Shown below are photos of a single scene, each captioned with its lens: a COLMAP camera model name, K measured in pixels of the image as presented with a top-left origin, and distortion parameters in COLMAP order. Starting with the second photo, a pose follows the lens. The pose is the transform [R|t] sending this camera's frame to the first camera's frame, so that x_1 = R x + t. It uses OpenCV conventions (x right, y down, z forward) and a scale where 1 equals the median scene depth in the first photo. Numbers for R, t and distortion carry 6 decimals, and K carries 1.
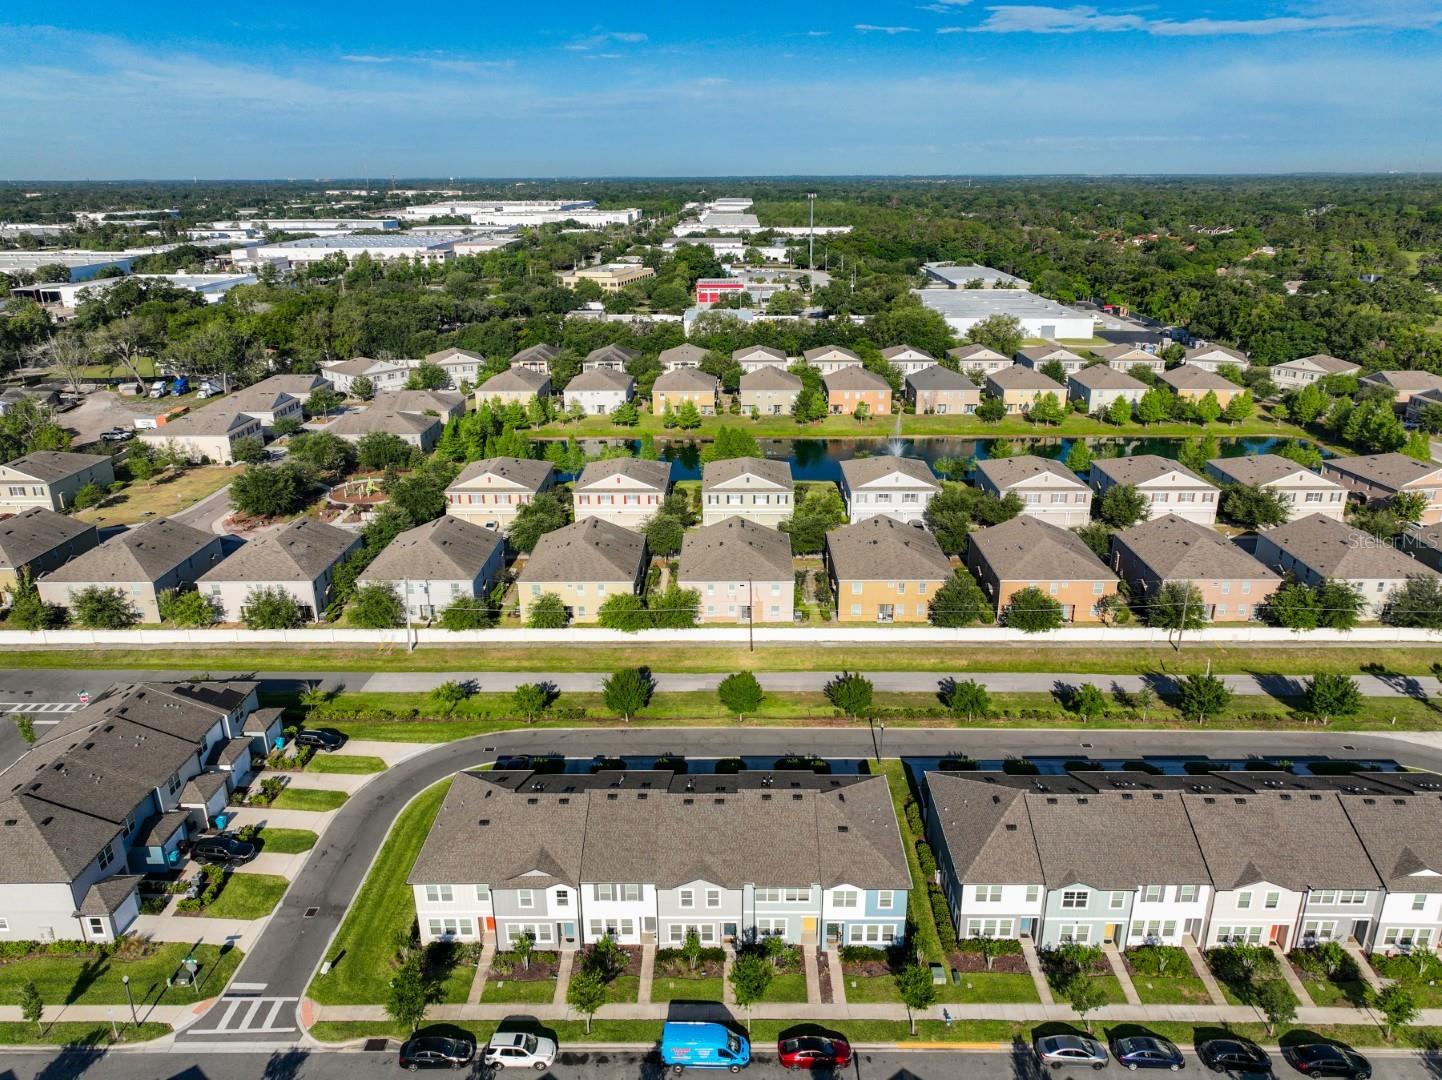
lens RADIAL K [[995.0, 0, 721.0], [0, 995.0, 540.0], [0, 0, 1]] dist [-0.000453, 0.001146]
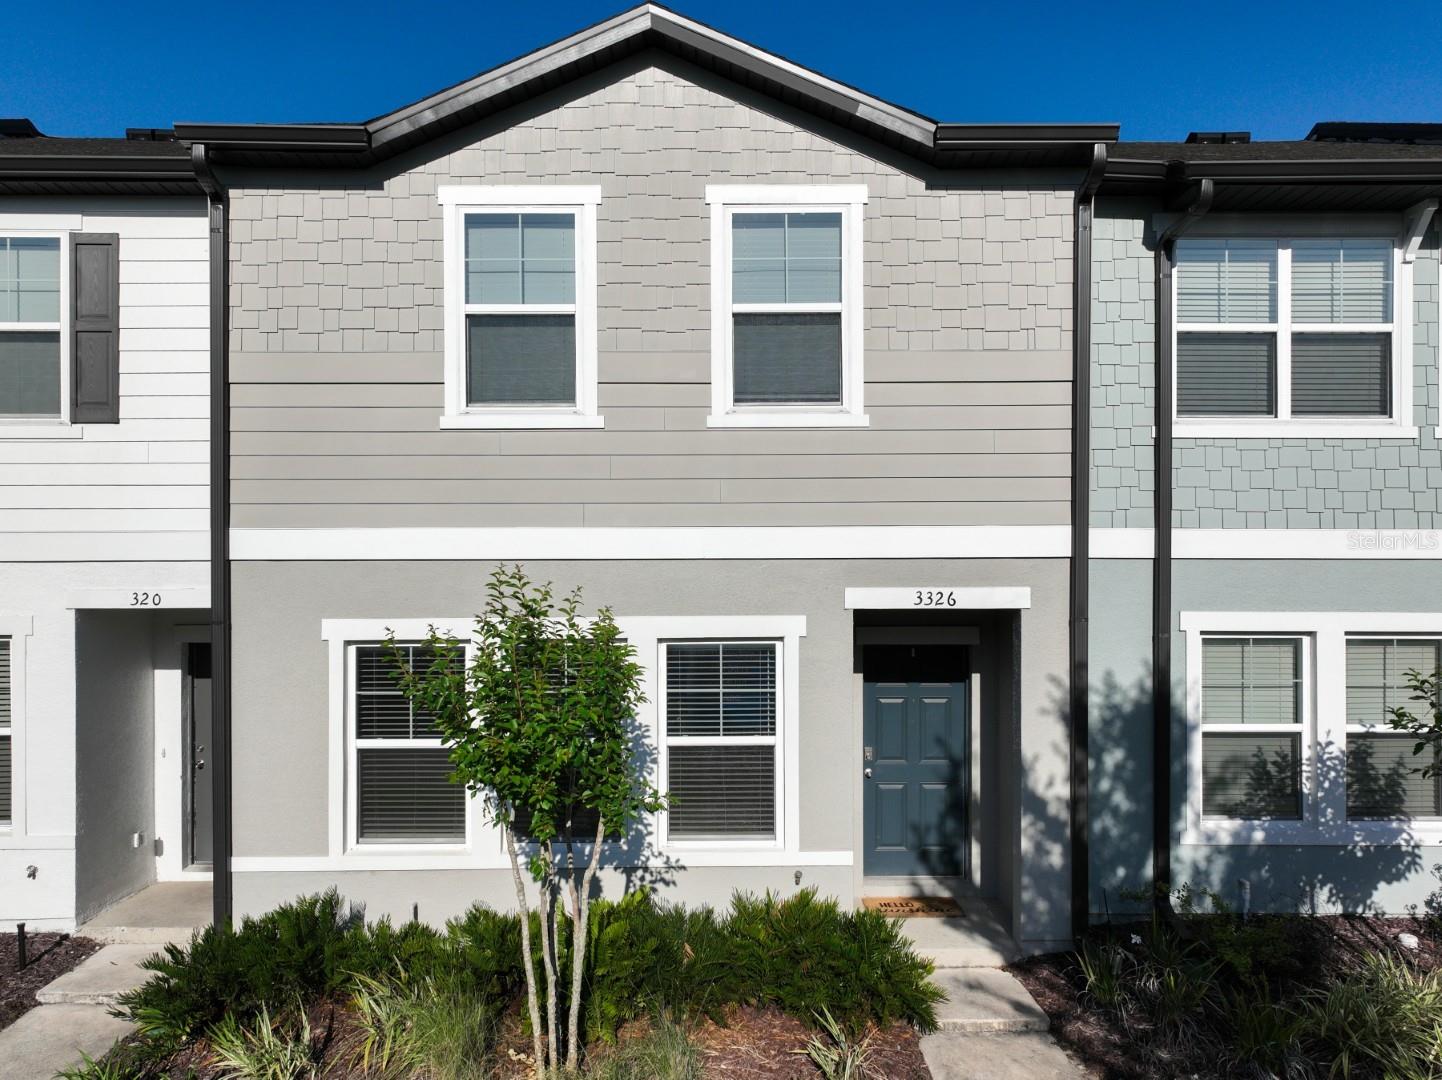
lens RADIAL K [[1017.2, 0, 714.9], [0, 1017.2, 604.0], [0, 0, 1]] dist [0.004511, -0.000331]
pose [[0.999669, 0.000424, 0.025729, -0.017302], [0.008440, 0.939138, -0.343437, 0.418501], [-0.024309, 0.343541, 0.938823, 0.903973]]
